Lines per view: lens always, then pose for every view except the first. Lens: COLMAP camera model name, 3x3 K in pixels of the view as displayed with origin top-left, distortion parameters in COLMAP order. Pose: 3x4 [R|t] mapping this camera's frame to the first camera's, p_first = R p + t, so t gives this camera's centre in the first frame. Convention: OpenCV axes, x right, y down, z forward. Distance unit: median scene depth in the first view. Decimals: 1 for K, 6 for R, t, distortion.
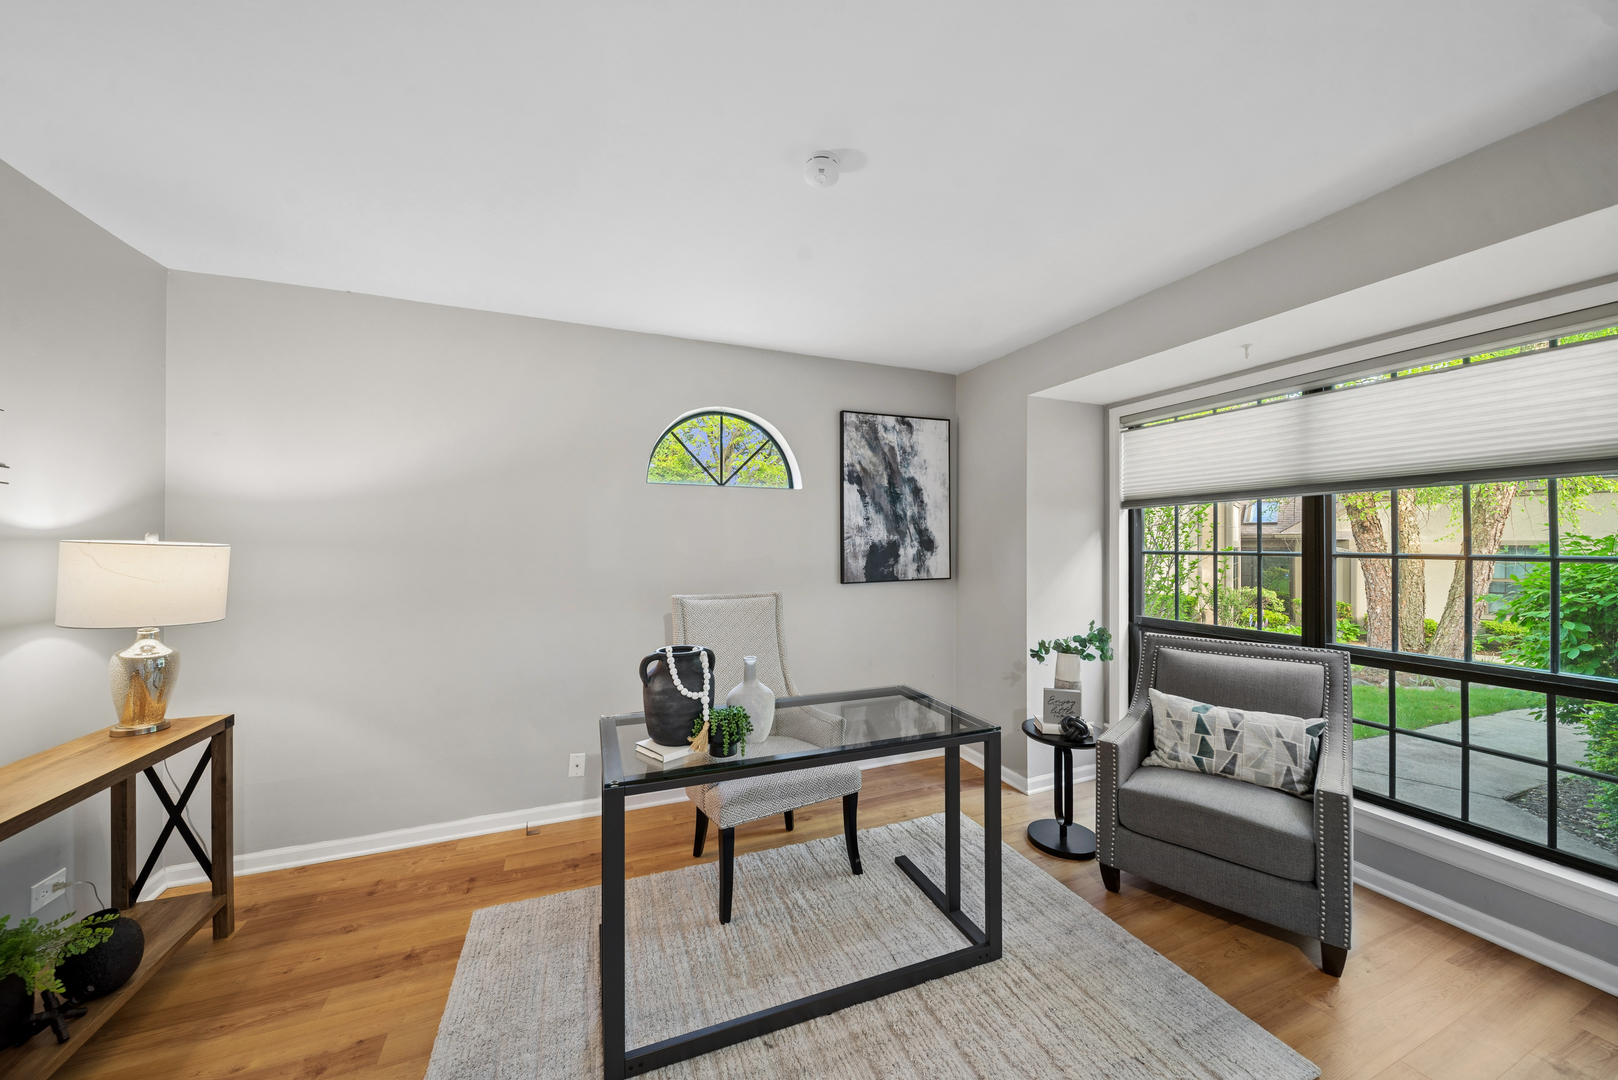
lens RADIAL K [[579.5, 0, 812.8], [0, 579.5, 538.6], [0, 0, 1]] dist [-0.000574, -0.001613]
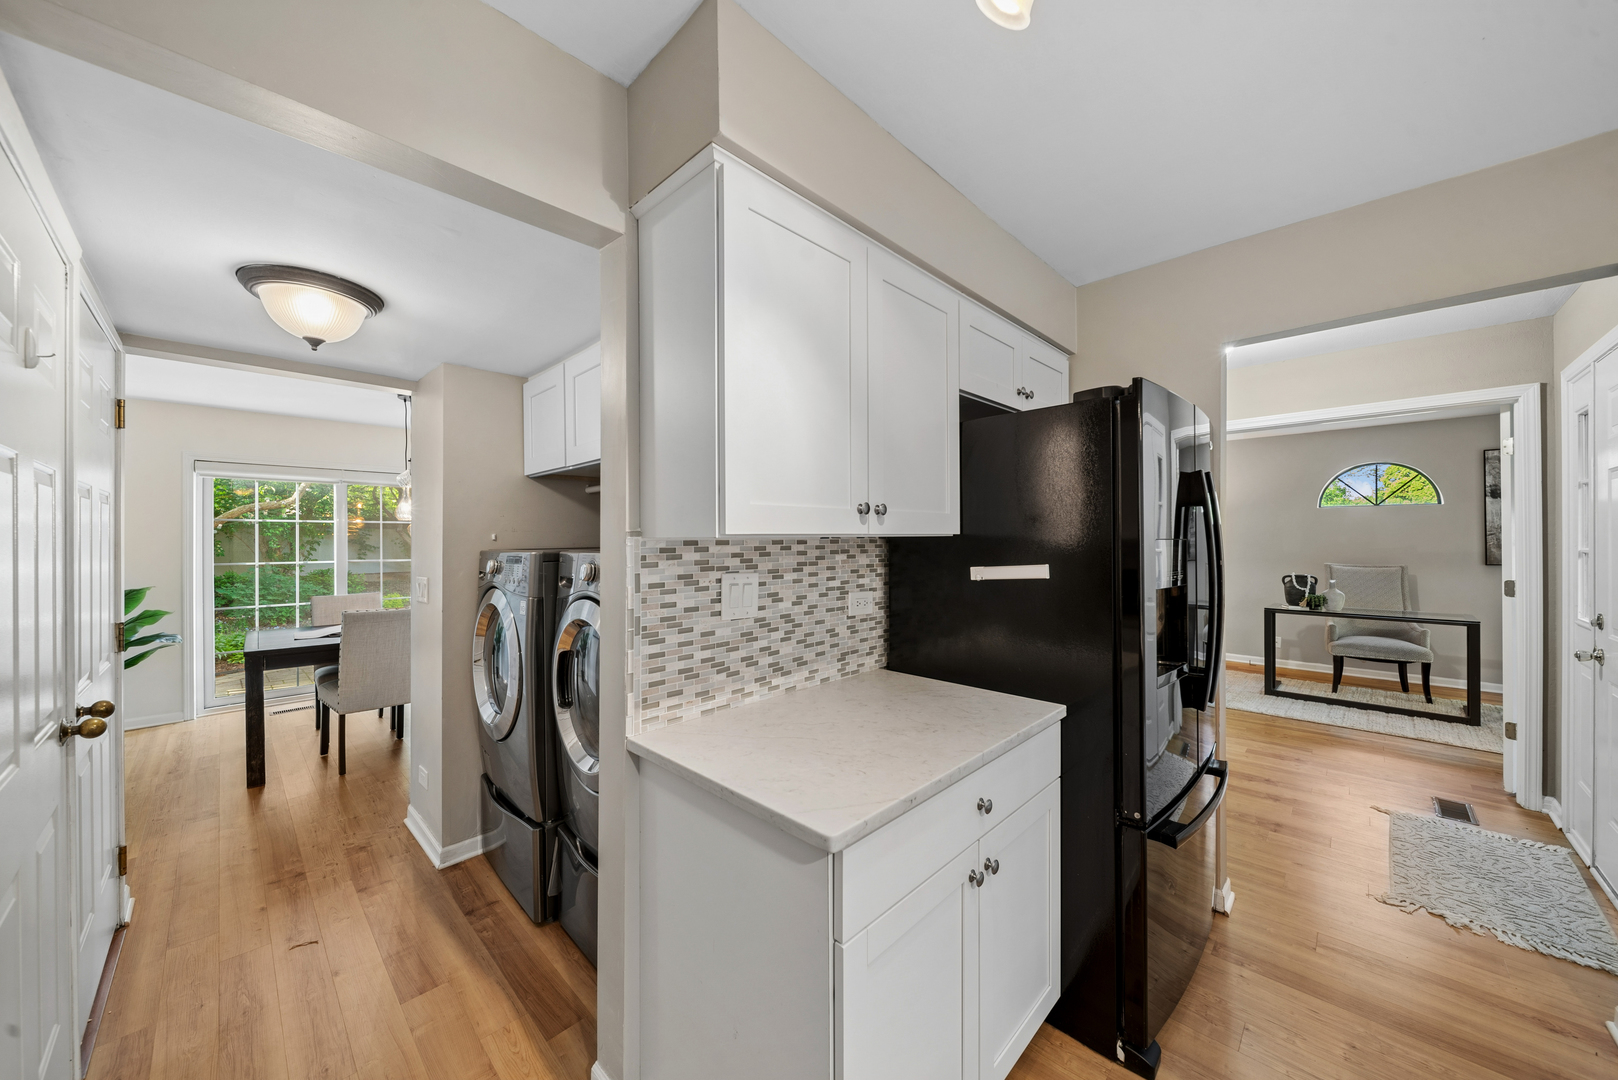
lens RADIAL K [[579.5, 0, 812.8], [0, 579.5, 538.6], [0, 0, 1]] dist [-0.000574, -0.001613]
pose [[0.406410, -0.000343, -0.913691, 1.375650], [0.007836, 0.999964, 0.003110, -0.018618], [0.913657, -0.008424, 0.406398, -2.312965]]
